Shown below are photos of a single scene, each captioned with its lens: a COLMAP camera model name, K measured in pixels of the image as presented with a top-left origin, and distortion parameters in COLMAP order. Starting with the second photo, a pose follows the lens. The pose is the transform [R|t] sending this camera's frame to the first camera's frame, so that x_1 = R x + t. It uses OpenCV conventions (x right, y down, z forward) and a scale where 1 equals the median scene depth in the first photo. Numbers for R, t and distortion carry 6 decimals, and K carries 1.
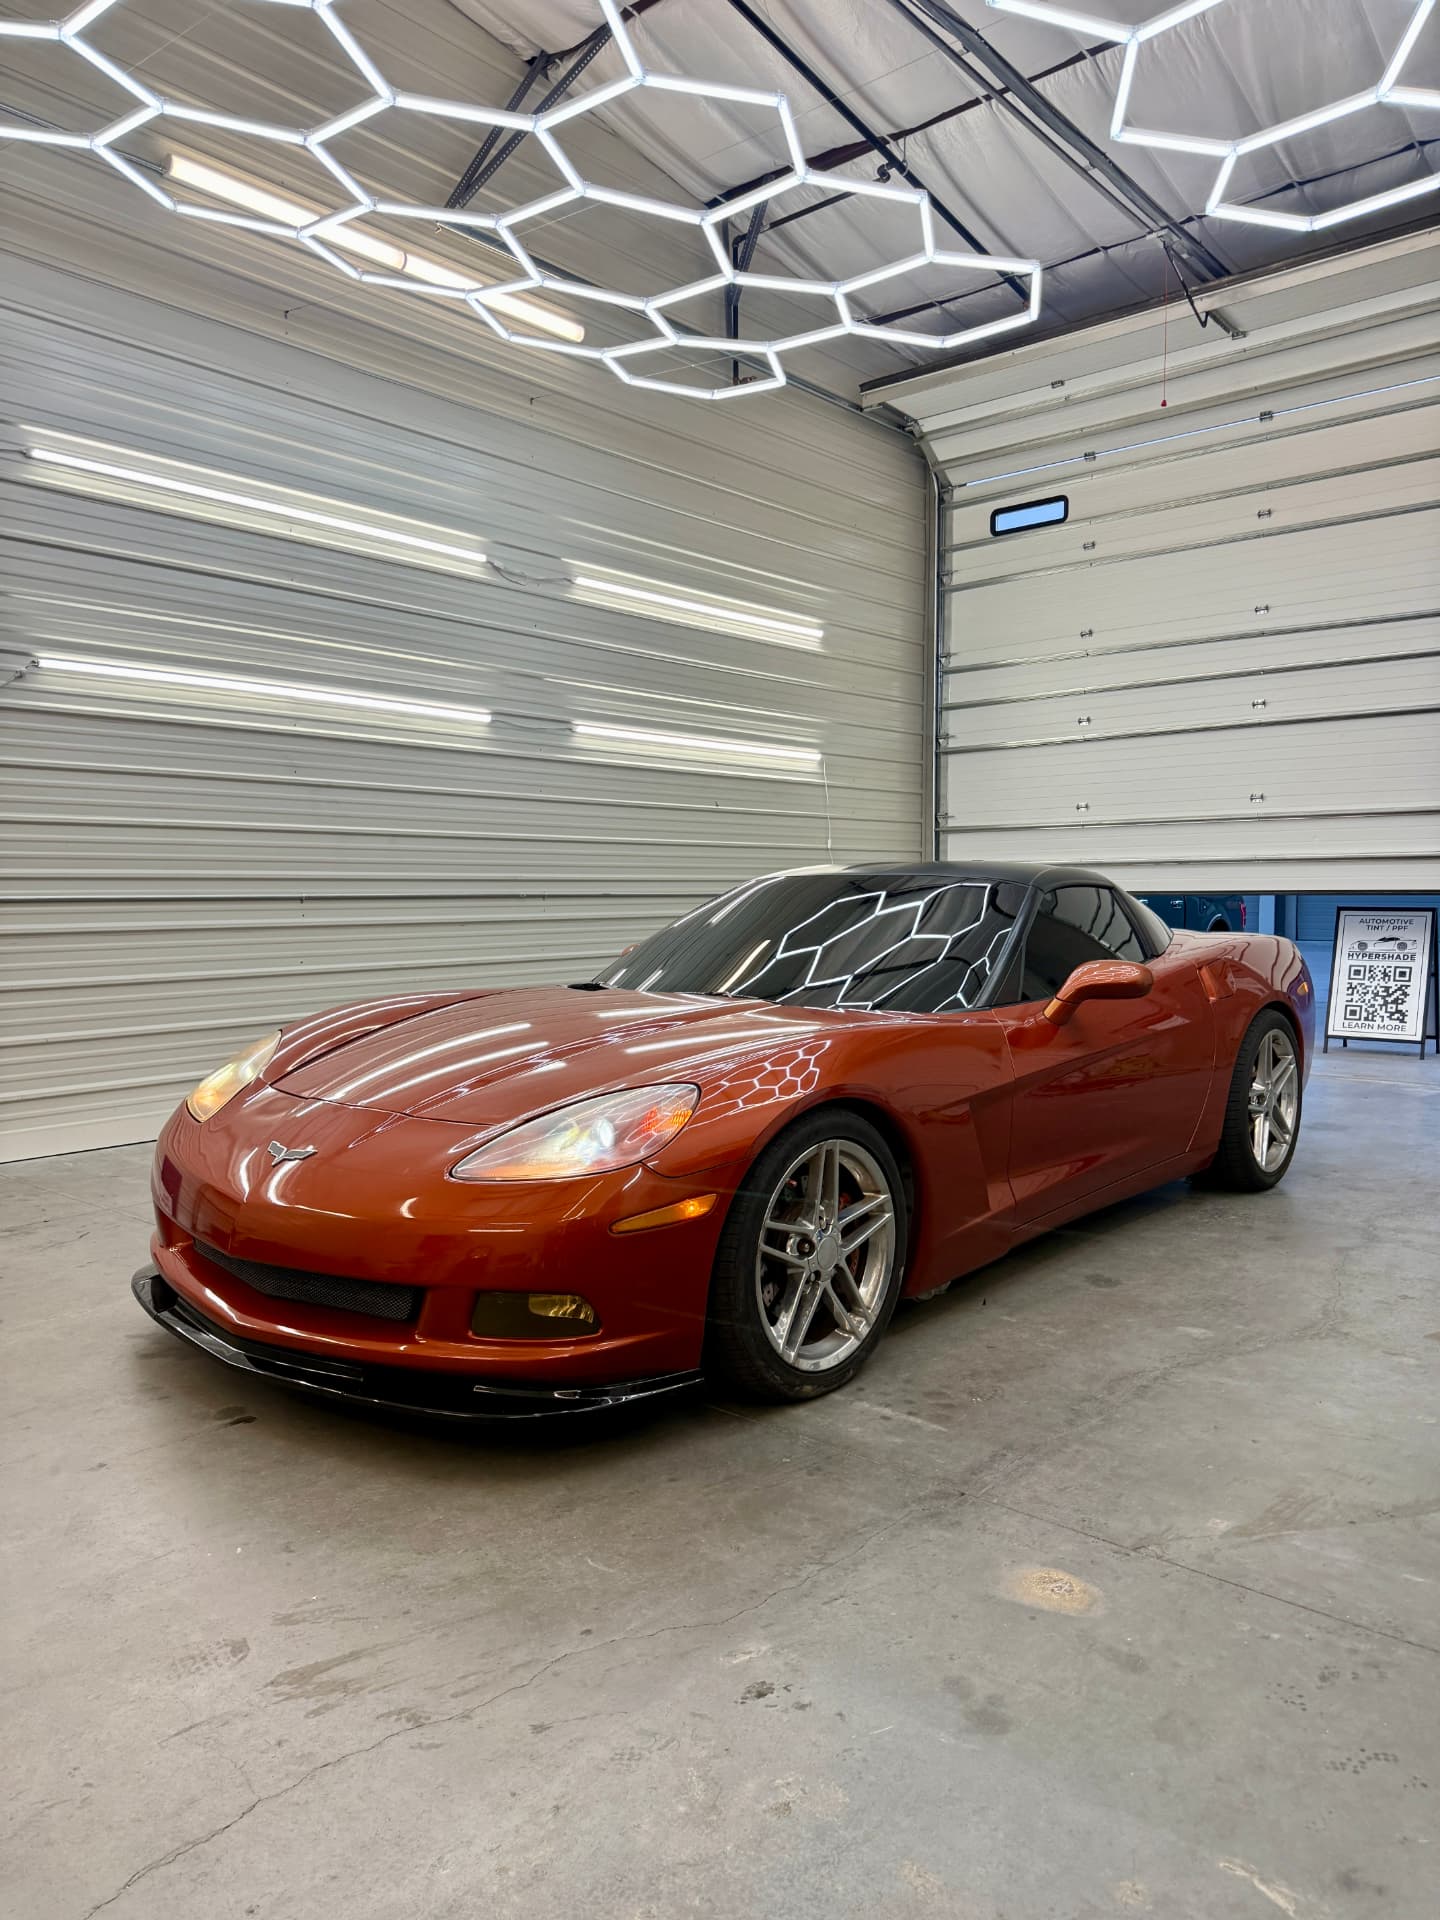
lens RADIAL K [[1377.1, 0, 720.0], [0, 1377.1, 960.0], [0, 0, 1]] dist [0.061599, -0.098939]
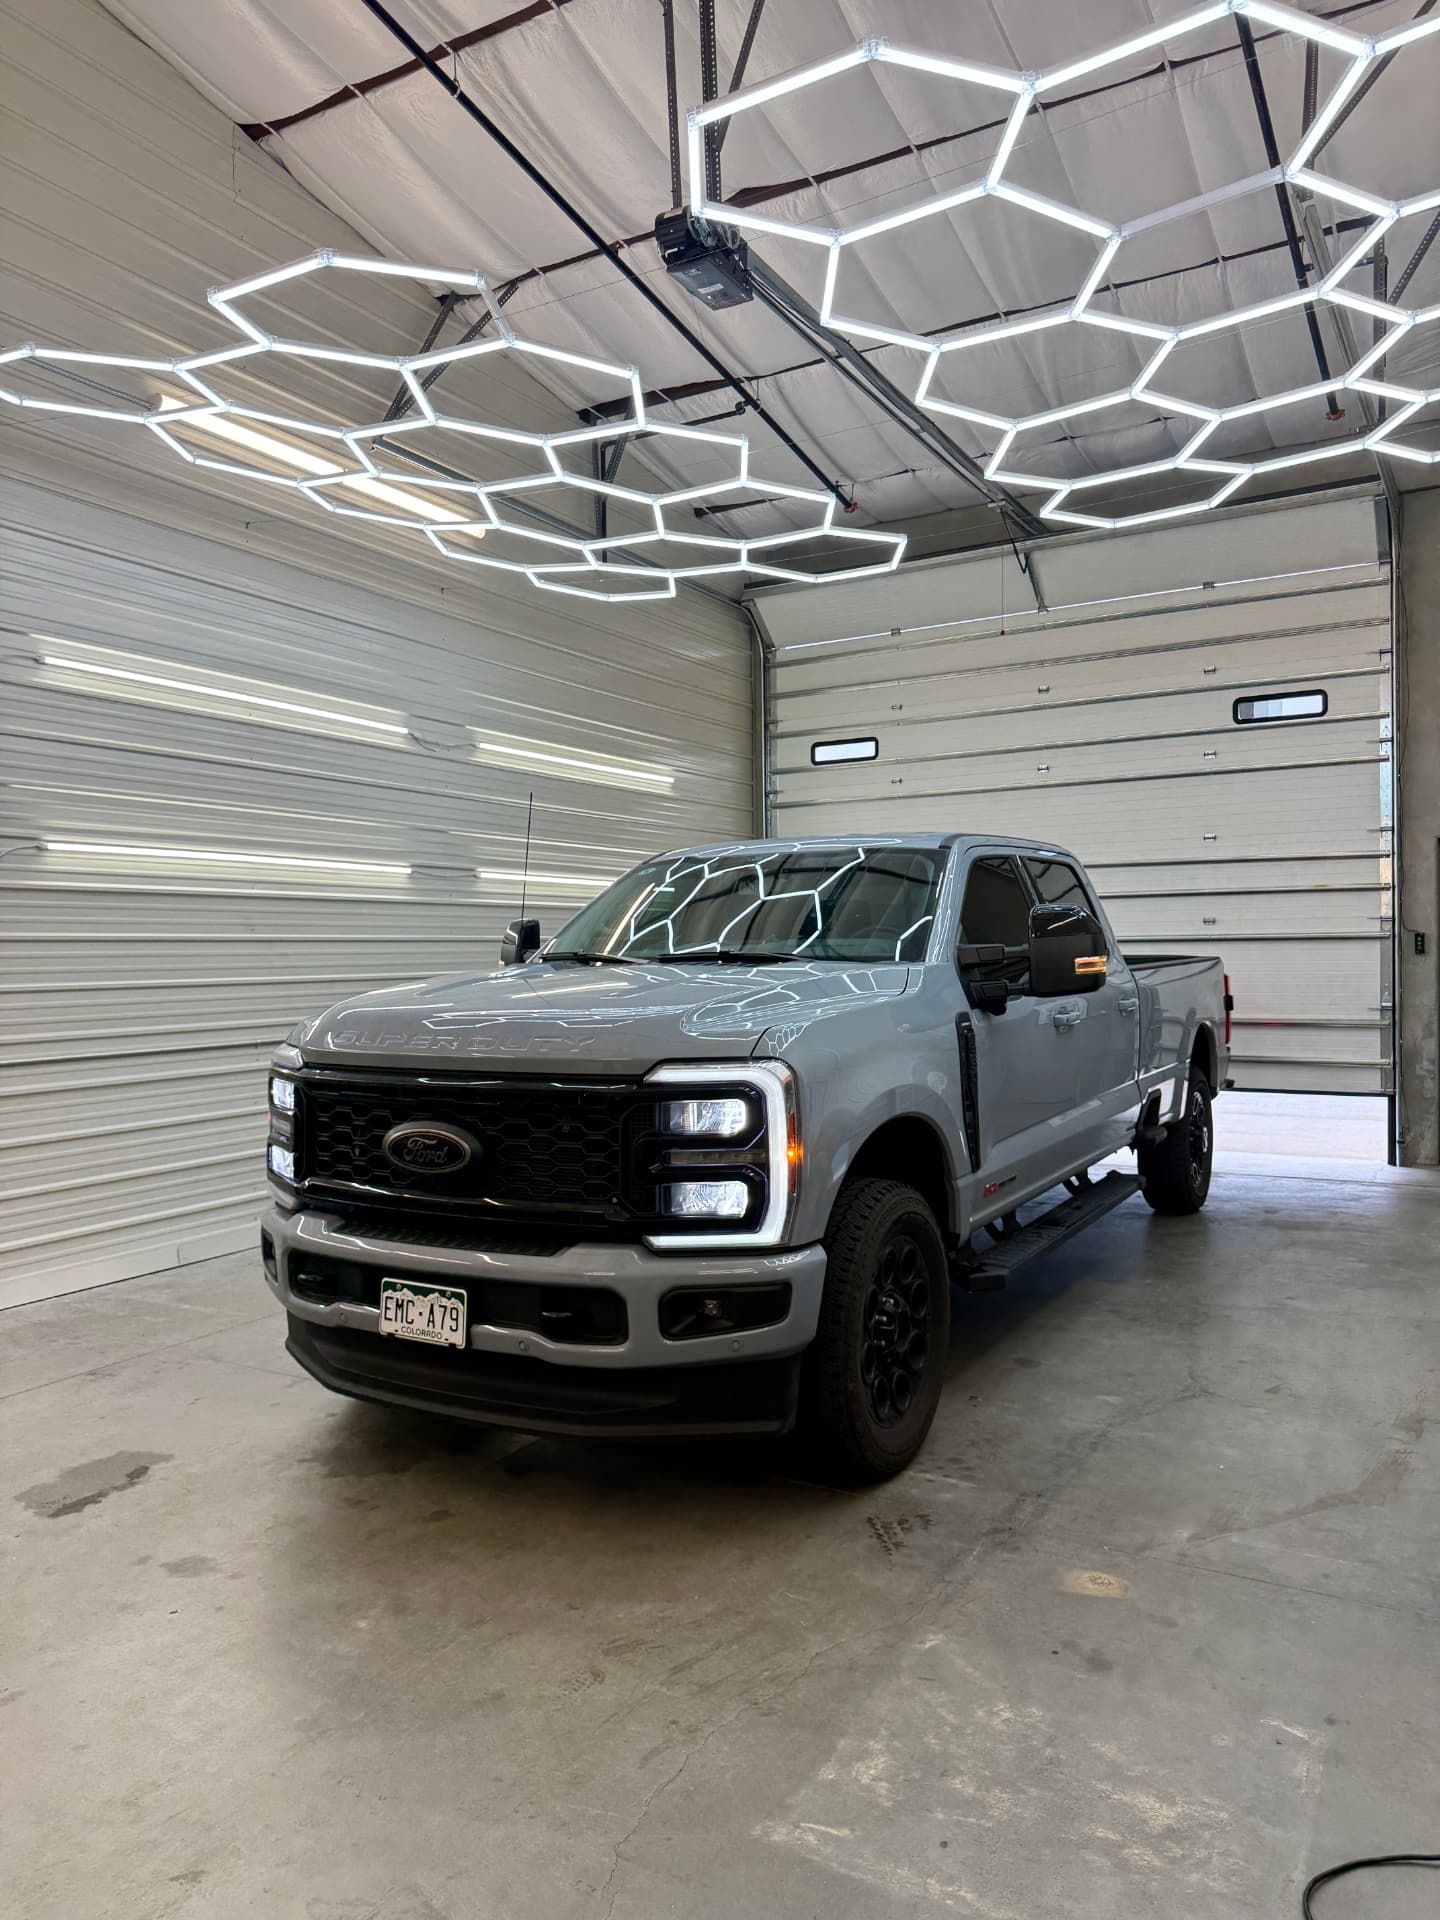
lens RADIAL K [[1367.9, 0, 727.0], [0, 1367.9, 958.3], [0, 0, 1]] dist [0.002845, 0.000174]
pose [[0.983067, -0.007805, 0.183082, -0.157477], [0.017479, 0.998531, -0.051287, -0.059698], [-0.182412, 0.053618, 0.981759, -0.160536]]
